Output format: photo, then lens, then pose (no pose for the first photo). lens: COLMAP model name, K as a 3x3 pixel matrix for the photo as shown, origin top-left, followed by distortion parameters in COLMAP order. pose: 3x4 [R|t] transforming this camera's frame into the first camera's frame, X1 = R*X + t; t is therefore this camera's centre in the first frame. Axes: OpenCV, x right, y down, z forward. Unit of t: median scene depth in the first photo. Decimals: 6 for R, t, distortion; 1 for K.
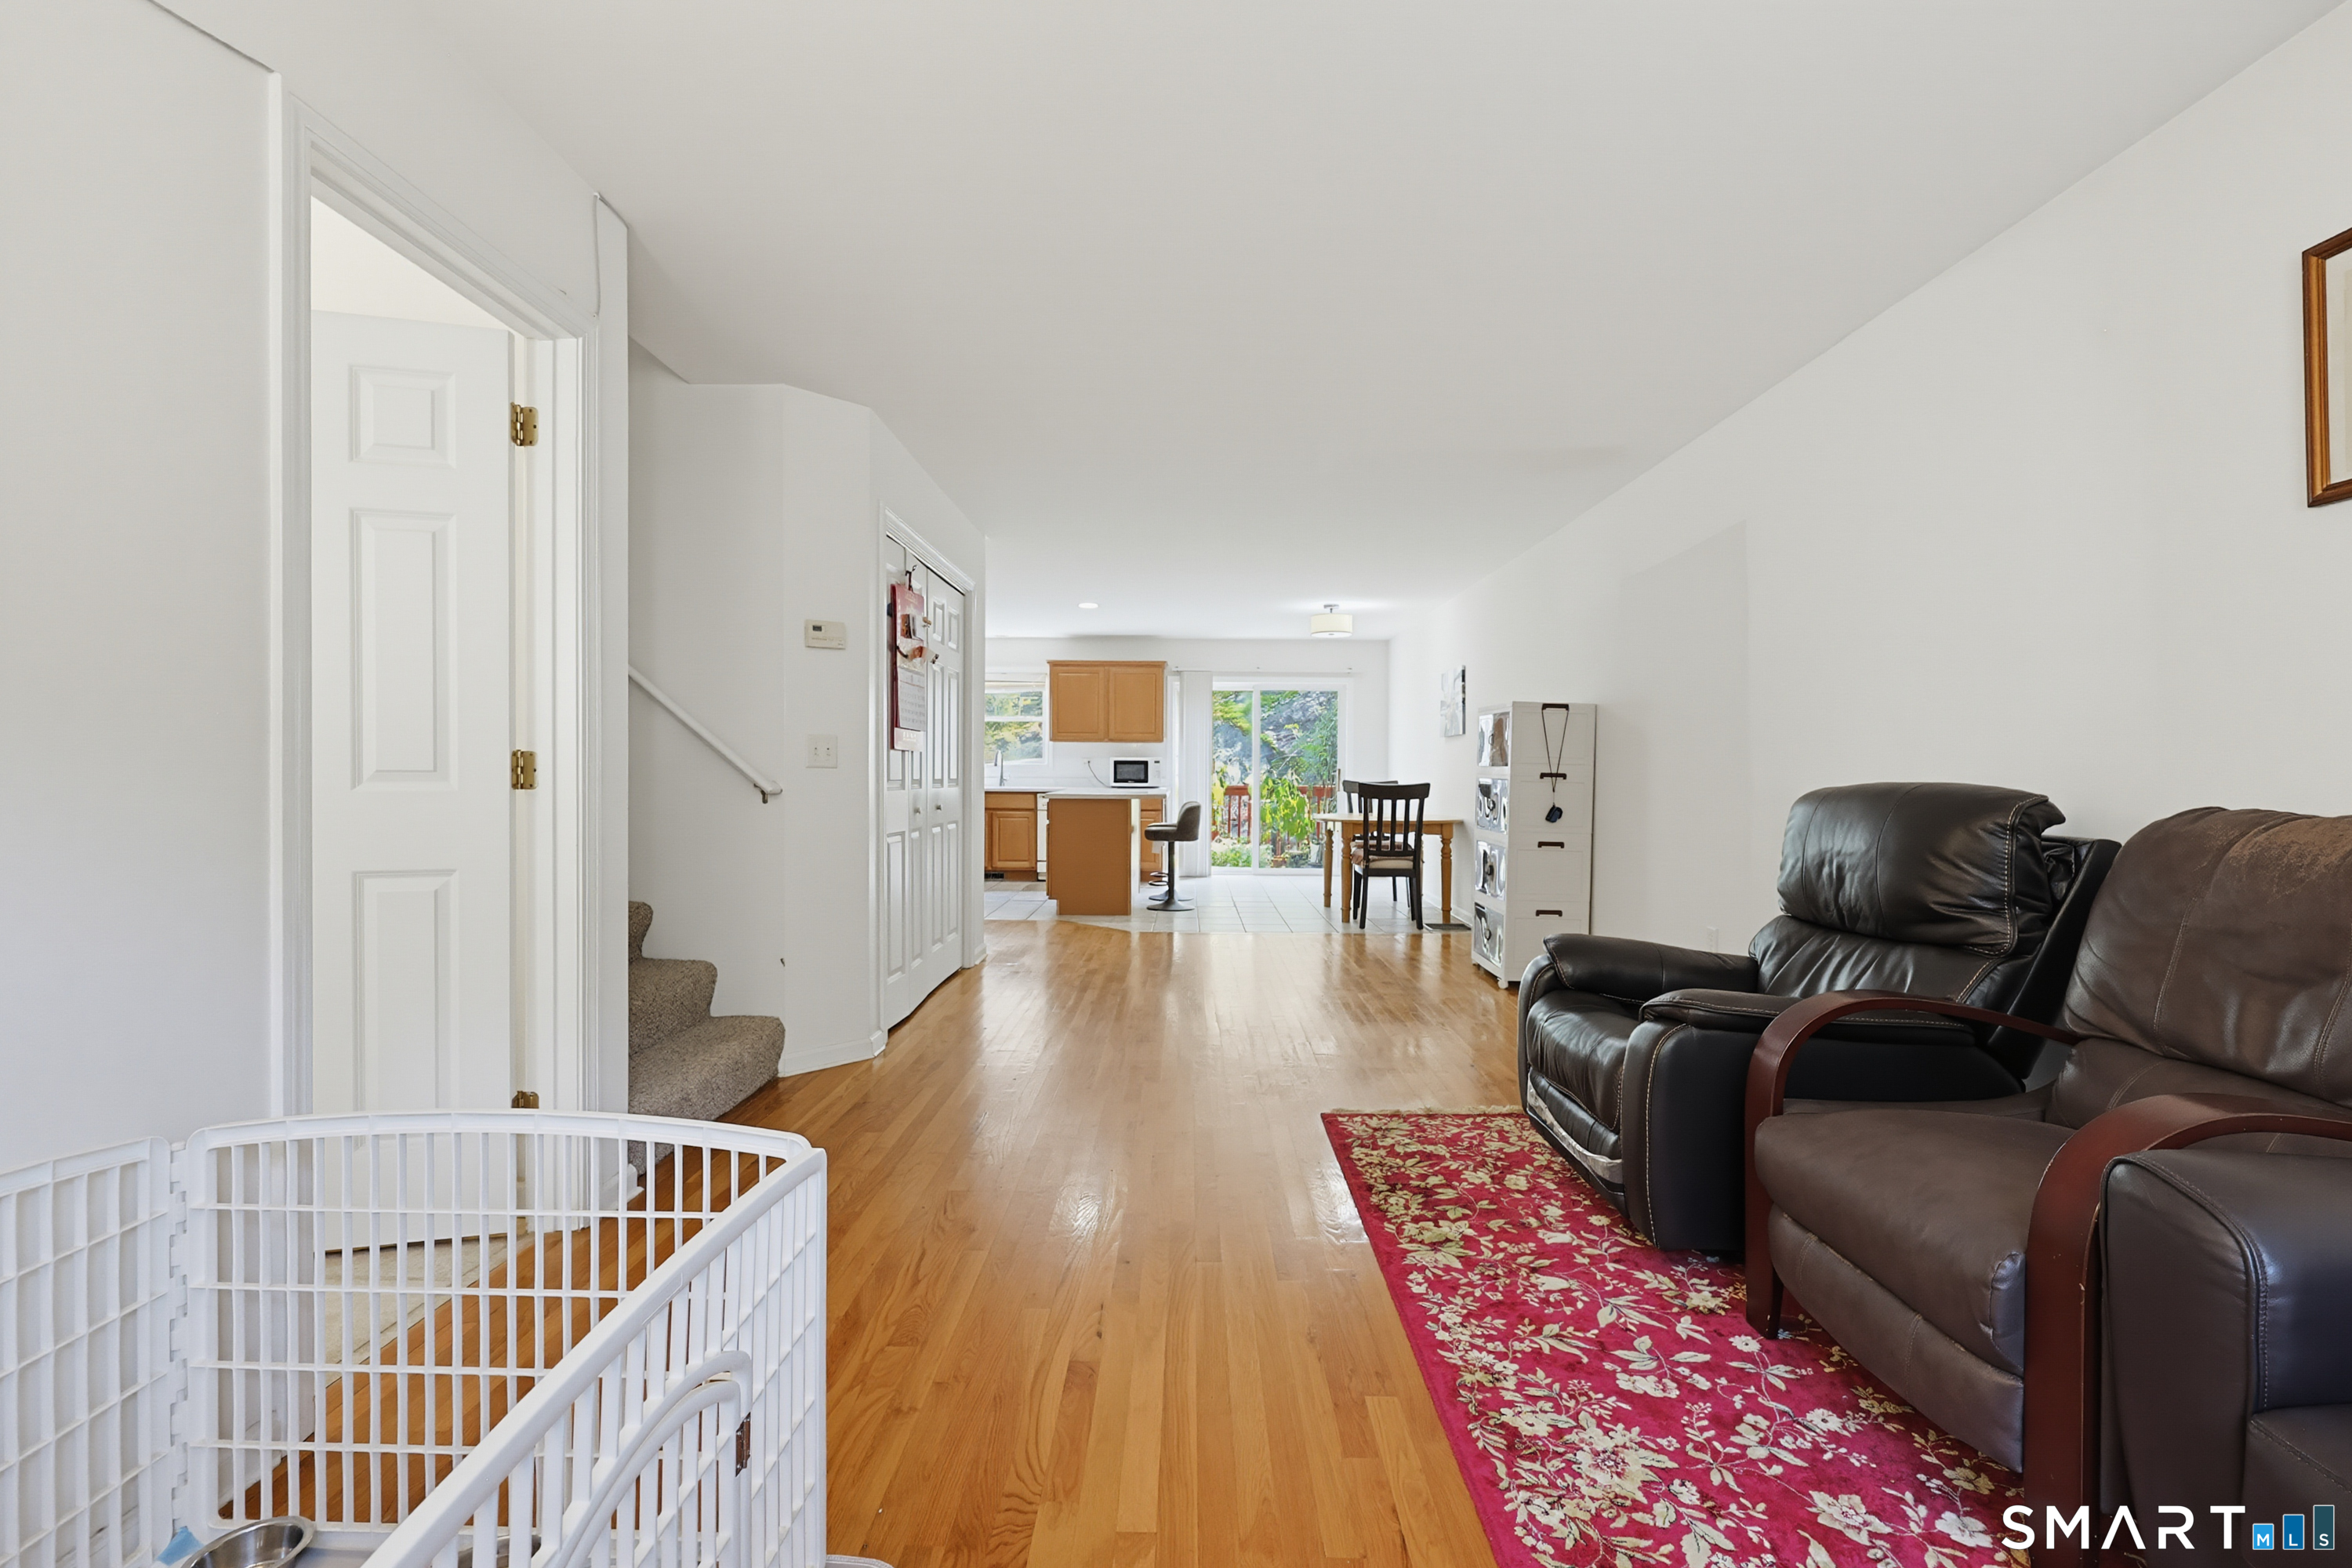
lens RADIAL K [[1012.1, 0, 1209.5], [0, 1012.1, 778.0], [0, 0, 1]] dist [0.001742, -0.000772]
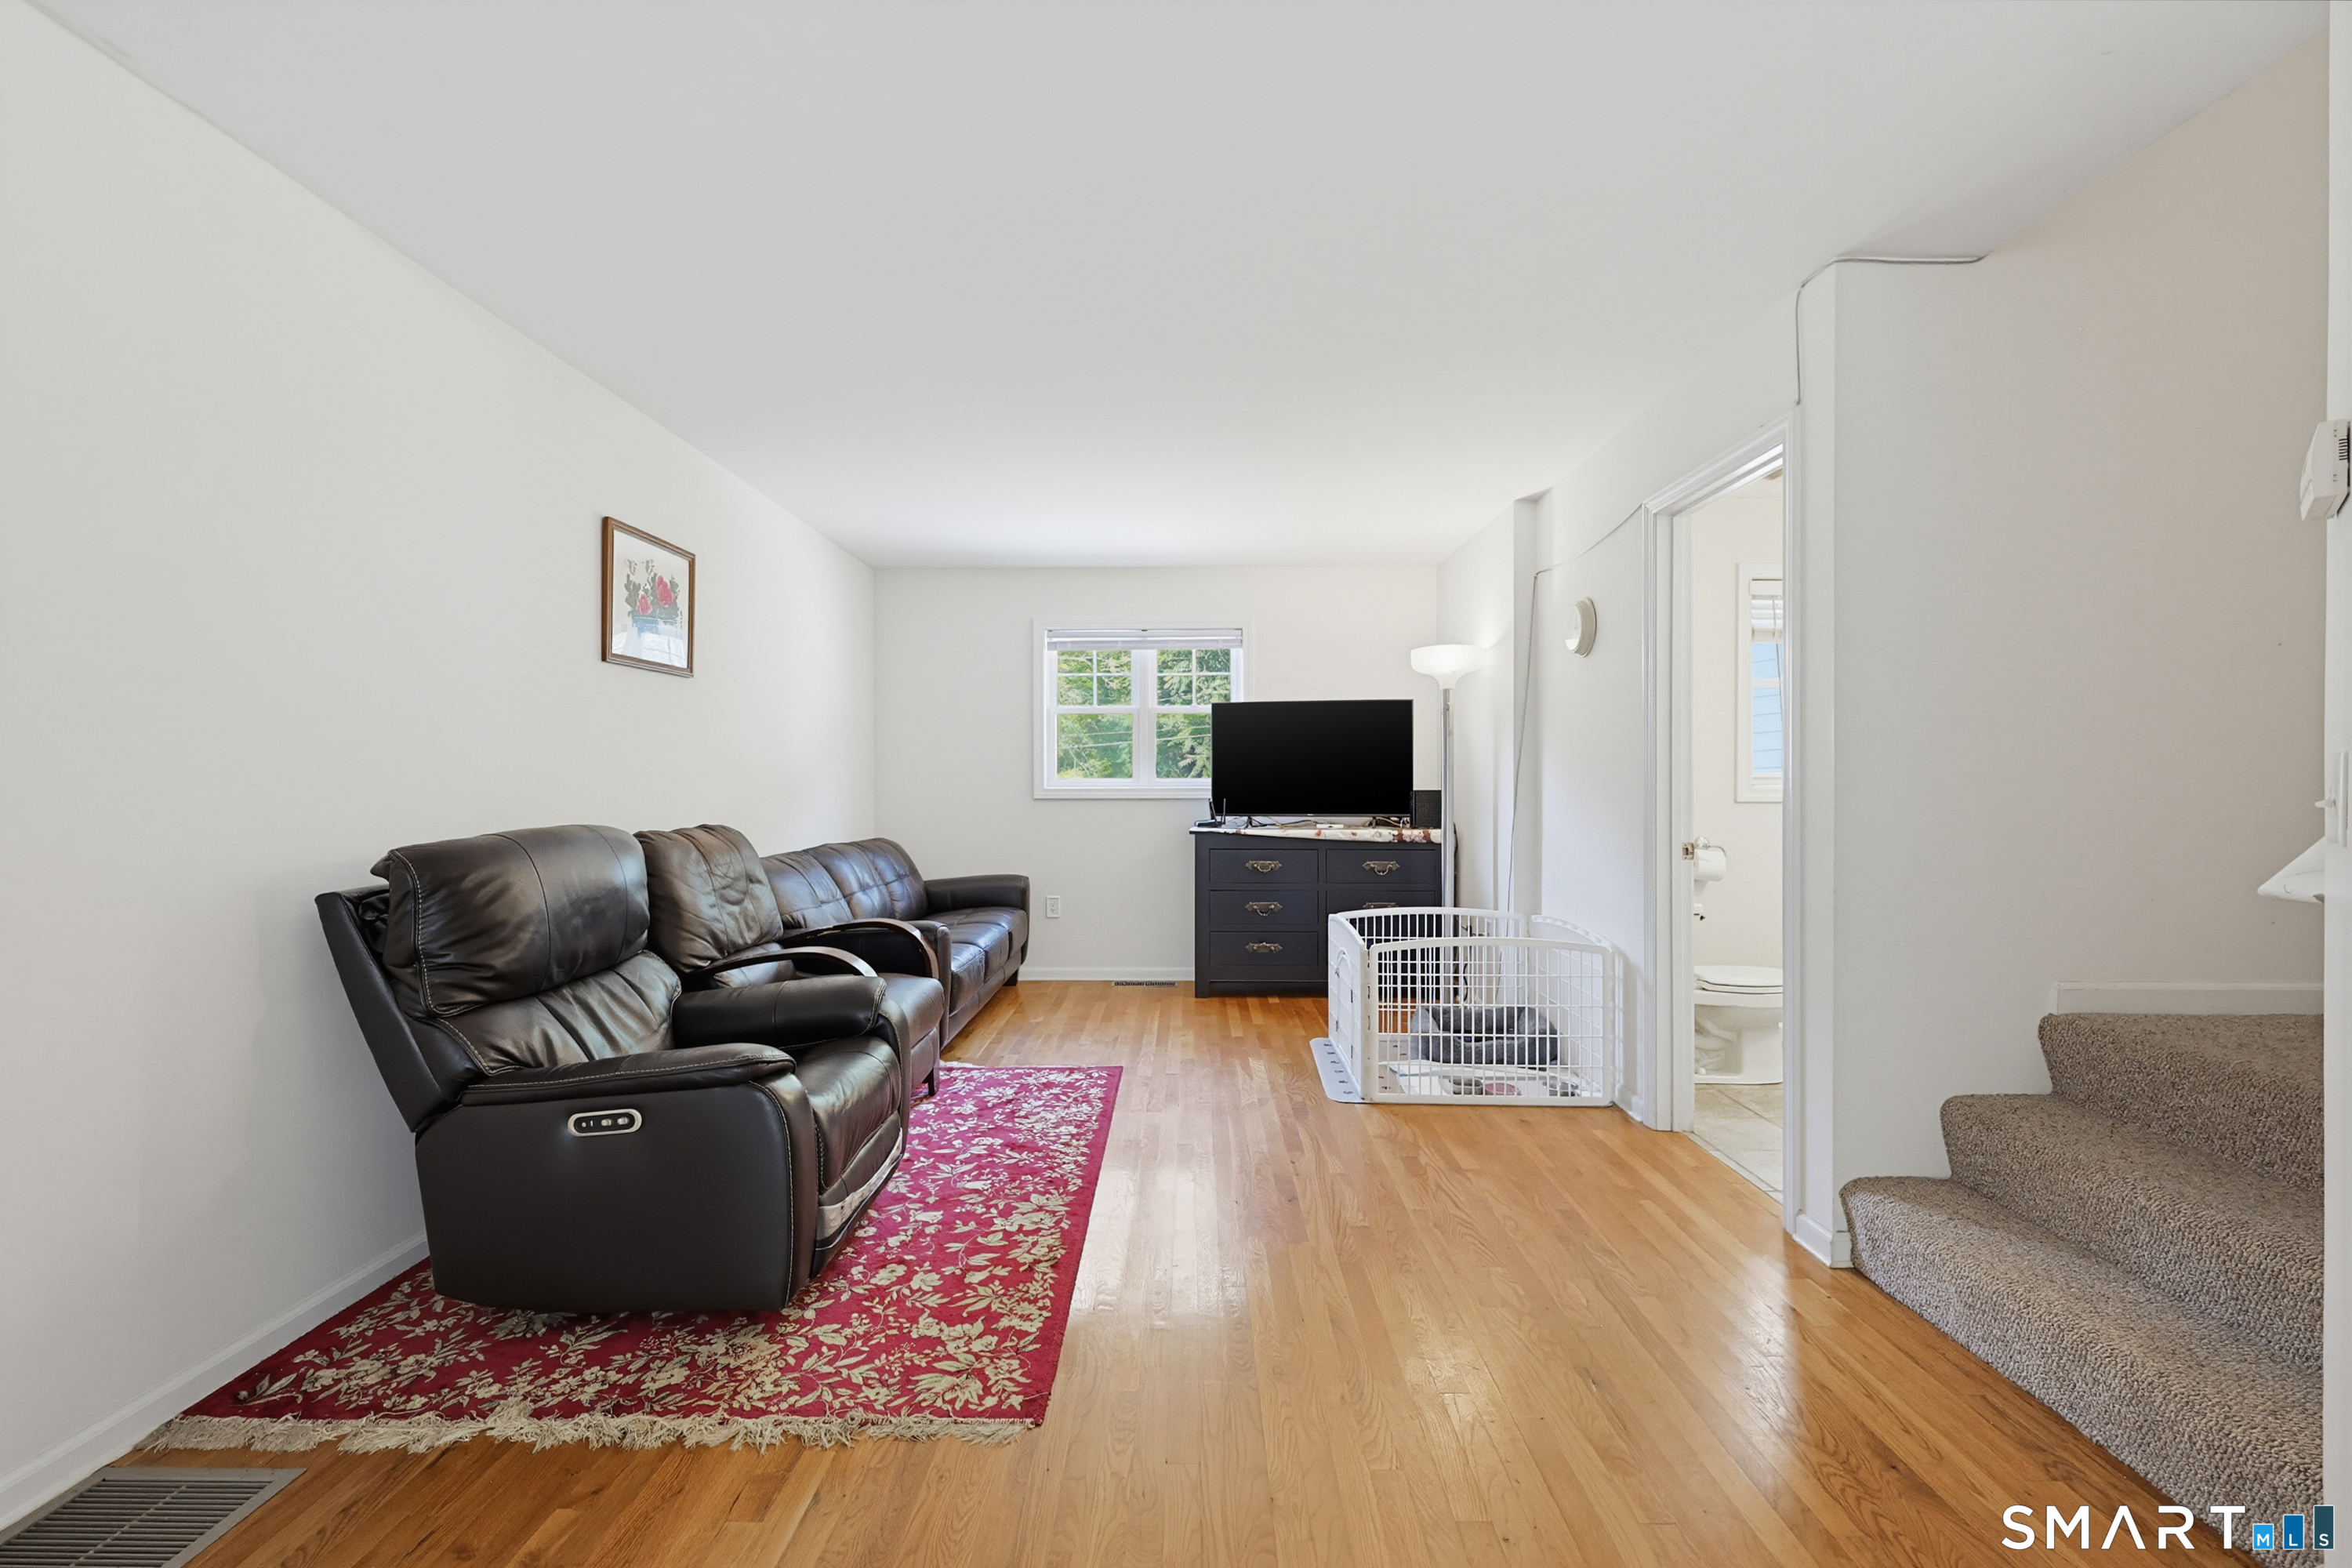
lens RADIAL K [[1012.1, 0, 1173.9], [0, 1012.1, 774.8], [0, 0, 1]] dist [0.001742, -0.000772]
pose [[-0.999330, -0.007480, 0.035832, 0.019677], [-0.007671, 0.999957, -0.005186, -0.046077], [-0.035792, -0.005458, -0.999344, 1.949095]]
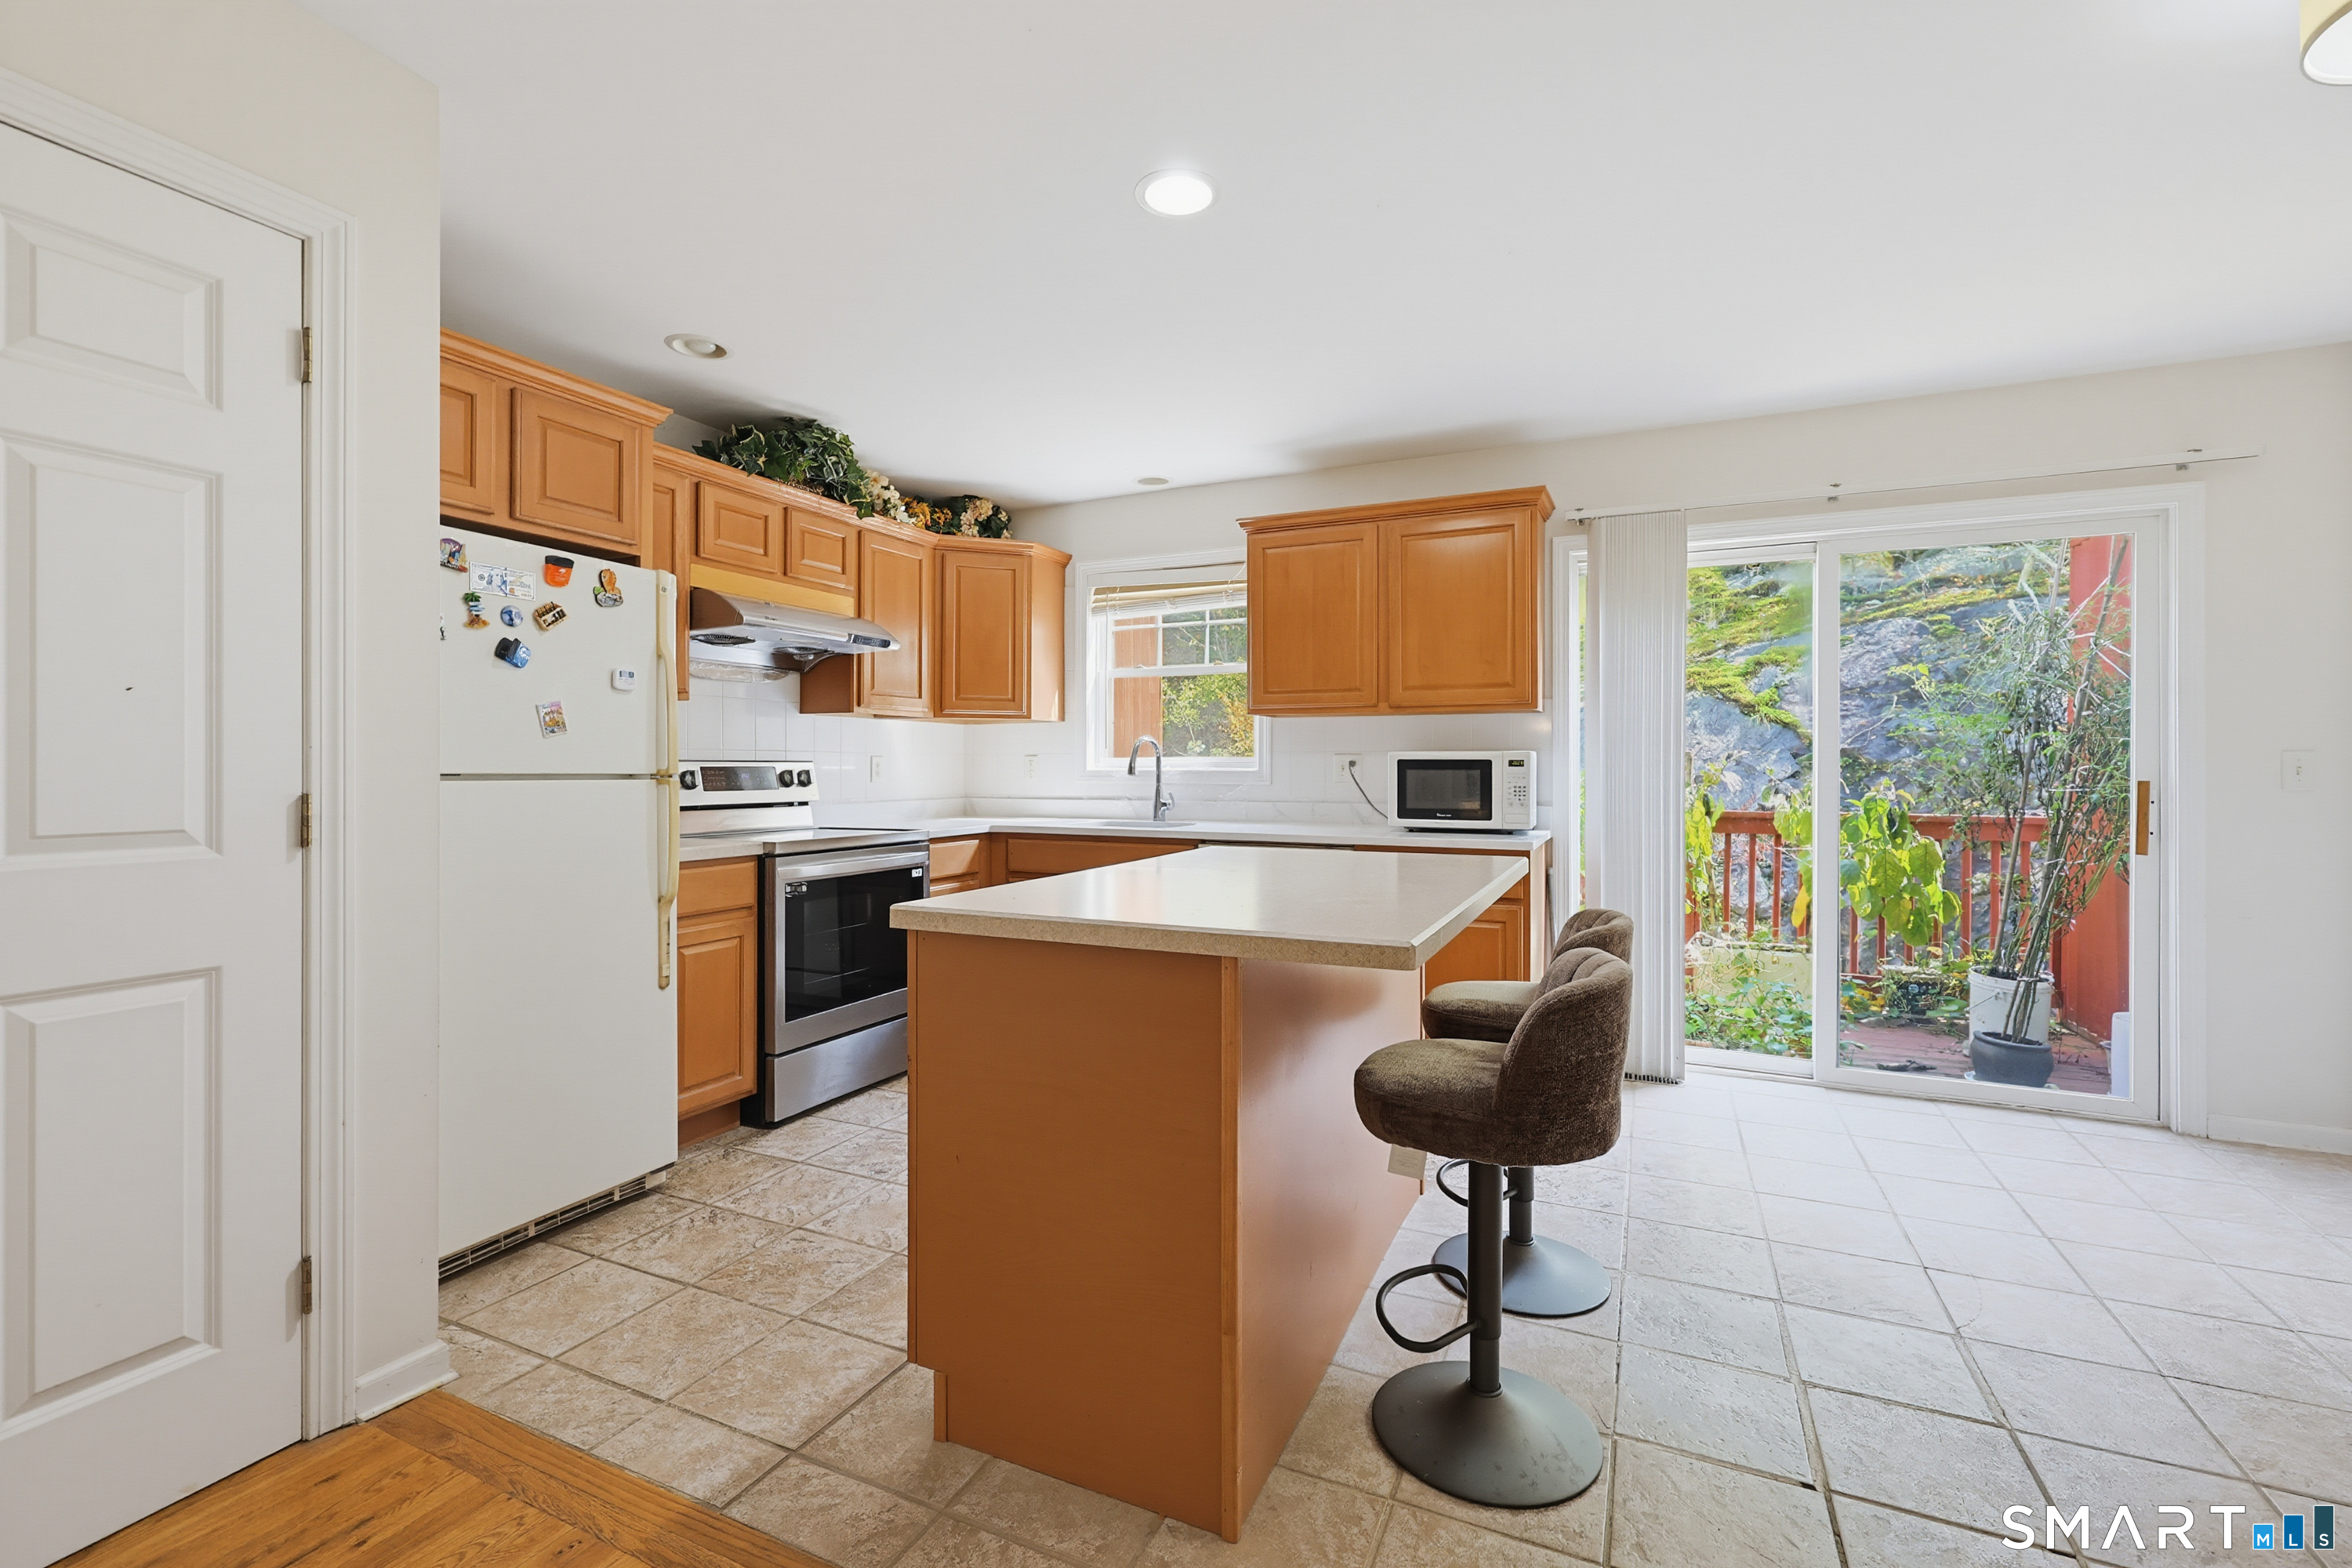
lens RADIAL K [[1012.1, 0, 1175.7], [0, 1012.1, 769.3], [0, 0, 1]] dist [0.001742, -0.000772]
pose [[0.893864, -0.005375, -0.448307, 0.010335], [0.001859, 0.999964, -0.008283, -0.042625], [0.448335, 0.006571, 0.893841, 2.416654]]
